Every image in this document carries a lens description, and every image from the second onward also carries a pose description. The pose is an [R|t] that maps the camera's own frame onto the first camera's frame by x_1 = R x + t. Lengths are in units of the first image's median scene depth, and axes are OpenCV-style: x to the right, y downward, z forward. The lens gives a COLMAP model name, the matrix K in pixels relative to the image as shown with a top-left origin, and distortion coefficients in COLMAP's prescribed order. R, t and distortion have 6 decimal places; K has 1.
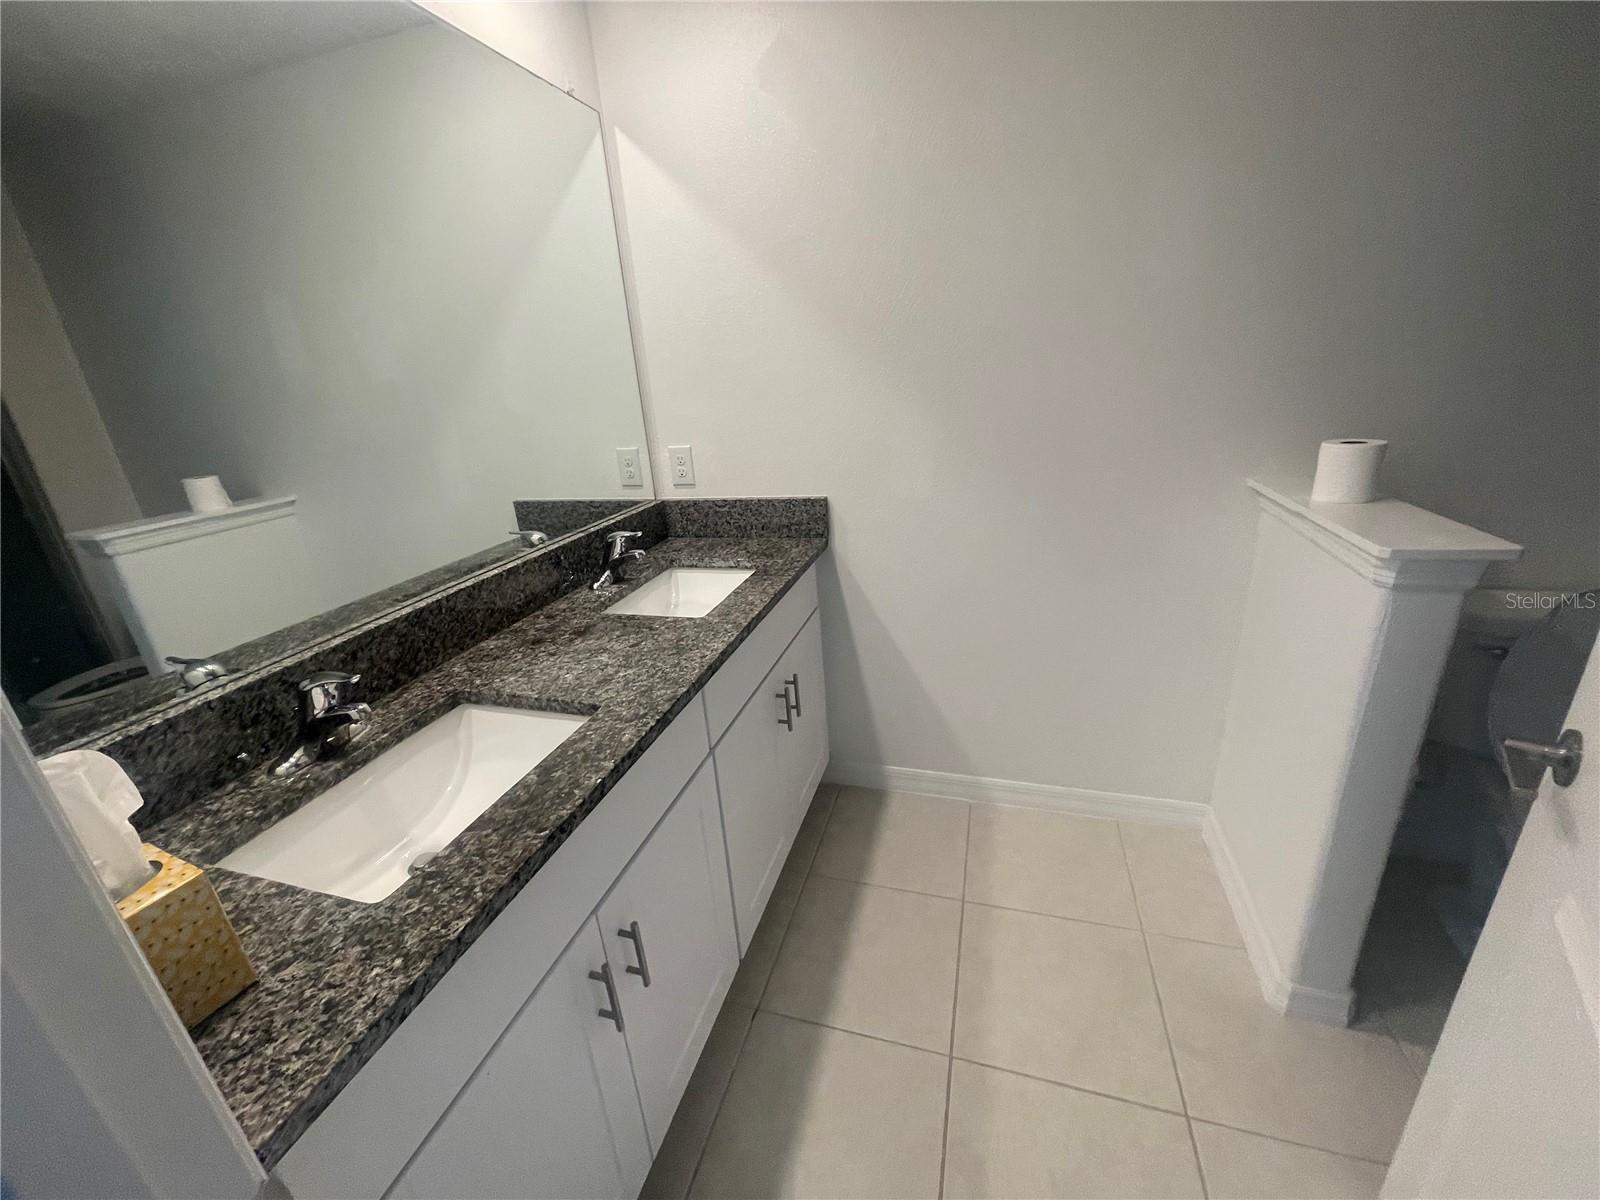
lens RADIAL K [[647.0, 0, 803.2], [0, 647.0, 601.4], [0, 0, 1]] dist [0.000406, 0.003570]
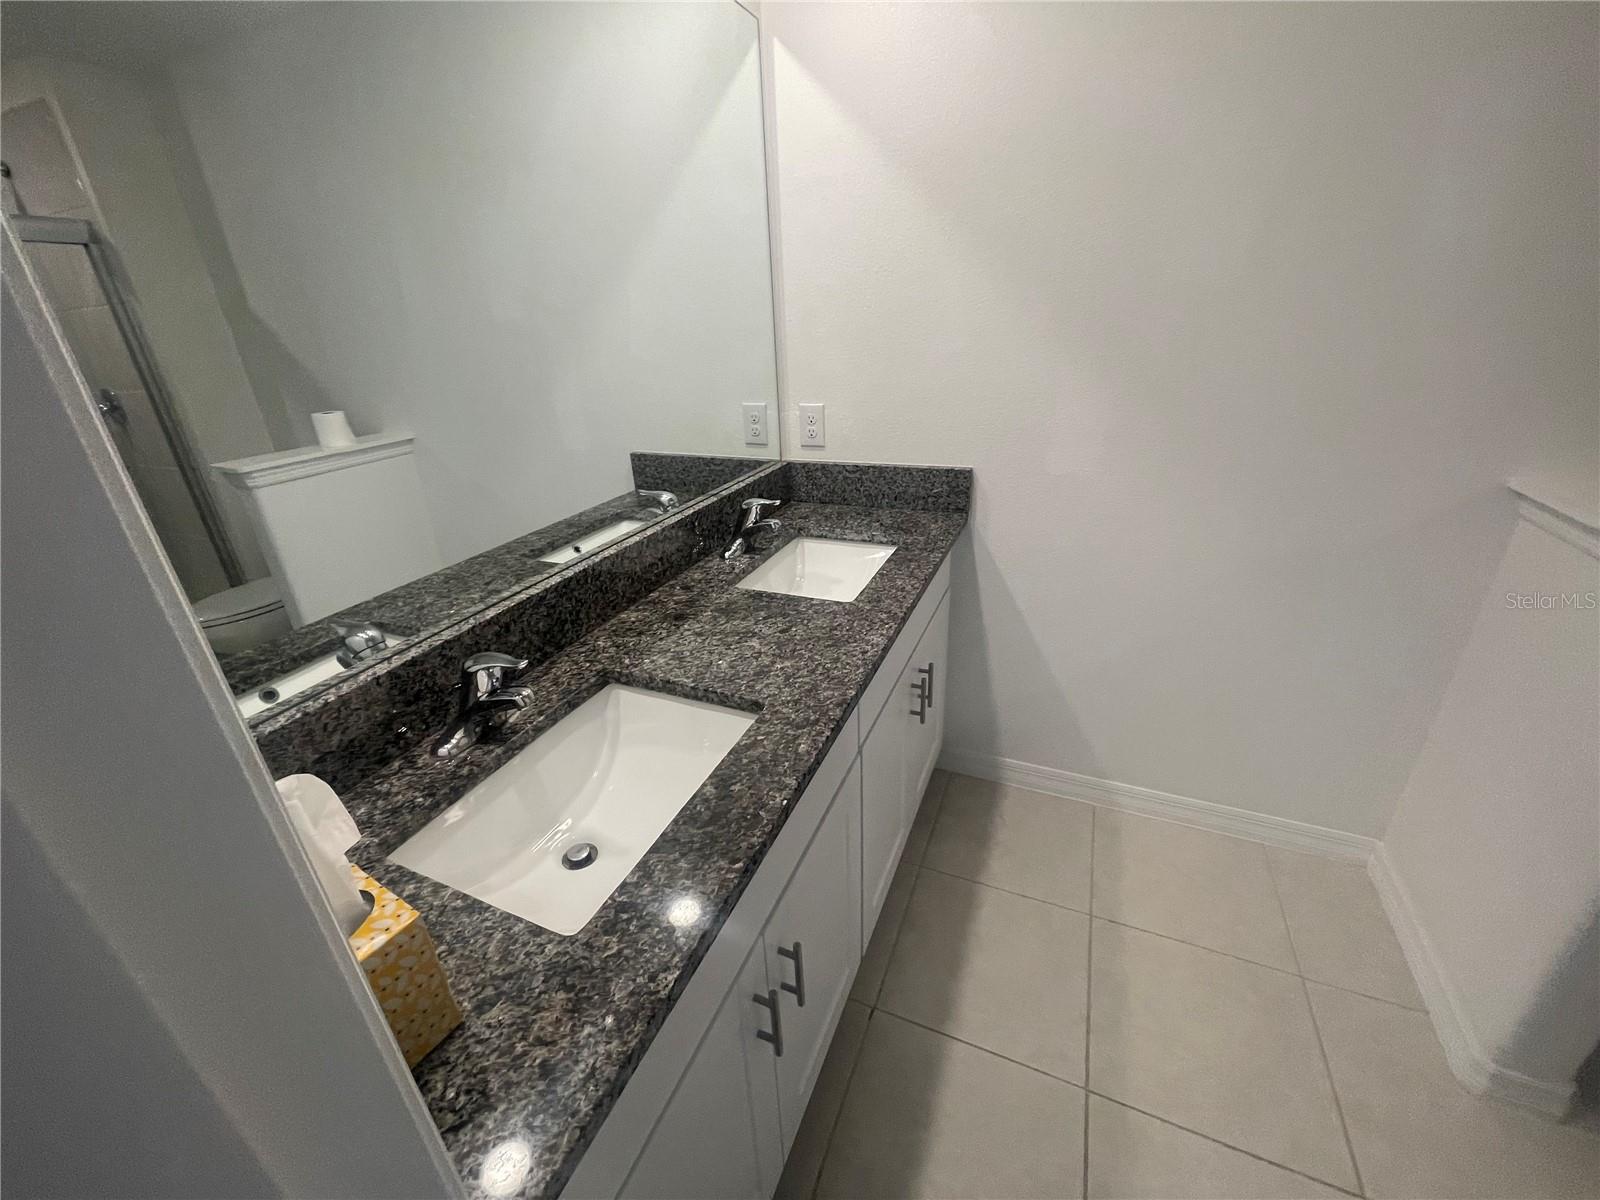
lens RADIAL K [[647.0, 0, 802.2], [0, 647.0, 598.9], [0, 0, 1]] dist [0.000406, 0.003570]
pose [[0.993580, 0.070278, -0.088660, -0.175474], [-0.063380, 0.994909, 0.078357, -0.057752], [0.093715, -0.072235, 0.992975, 0.099159]]
